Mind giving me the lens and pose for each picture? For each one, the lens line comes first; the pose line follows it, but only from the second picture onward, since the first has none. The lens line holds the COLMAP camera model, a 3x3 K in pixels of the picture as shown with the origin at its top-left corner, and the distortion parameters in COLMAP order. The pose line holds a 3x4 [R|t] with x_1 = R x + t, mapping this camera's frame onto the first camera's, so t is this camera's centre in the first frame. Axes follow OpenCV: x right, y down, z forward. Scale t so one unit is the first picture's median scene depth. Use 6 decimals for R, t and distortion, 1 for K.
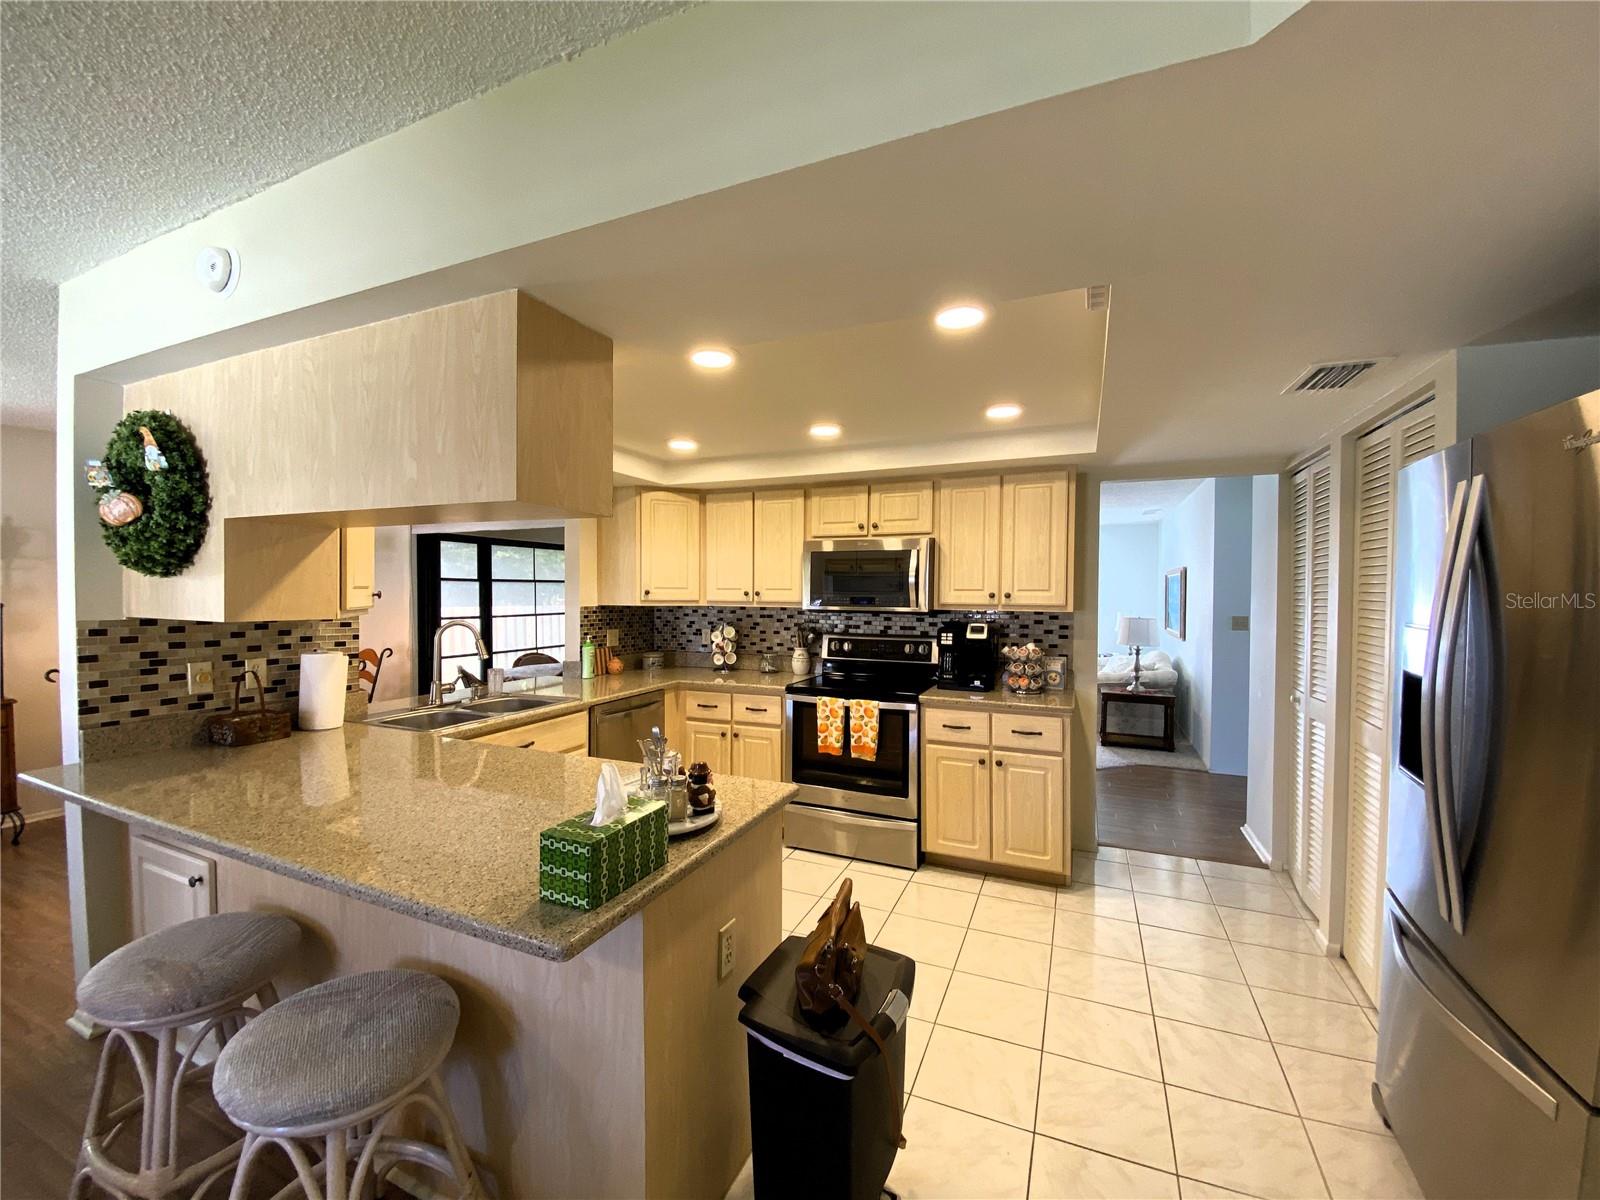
lens RADIAL K [[647.2, 0, 801.6], [0, 647.2, 598.3], [0, 0, 1]] dist [0.000835, 0.000001]
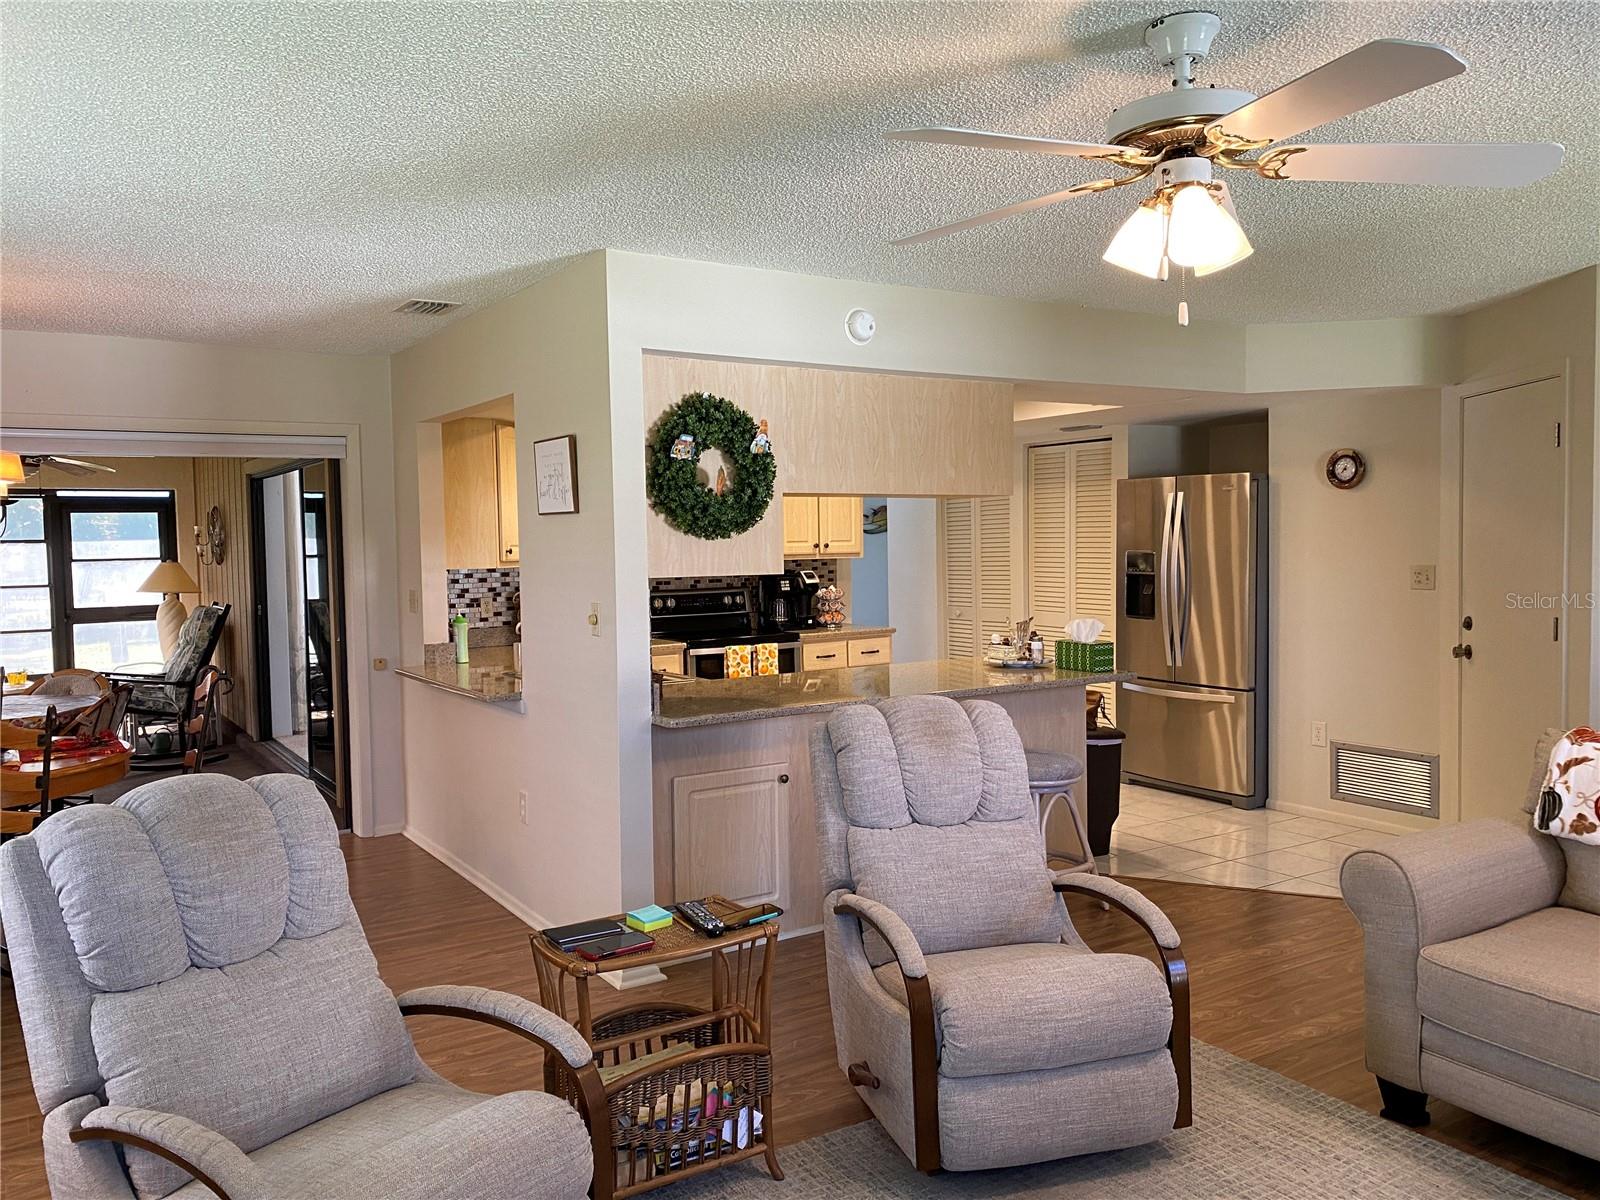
lens RADIAL K [[1215.3, 0, 799.3], [0, 1215.3, 597.4], [0, 0, 1]] dist [-0.004706, -0.001569]
pose [[0.558318, -0.055922, 0.827740, -1.537805], [0.028918, 0.998431, 0.047949, -0.017341], [-0.829123, -0.002834, 0.559060, -0.196259]]
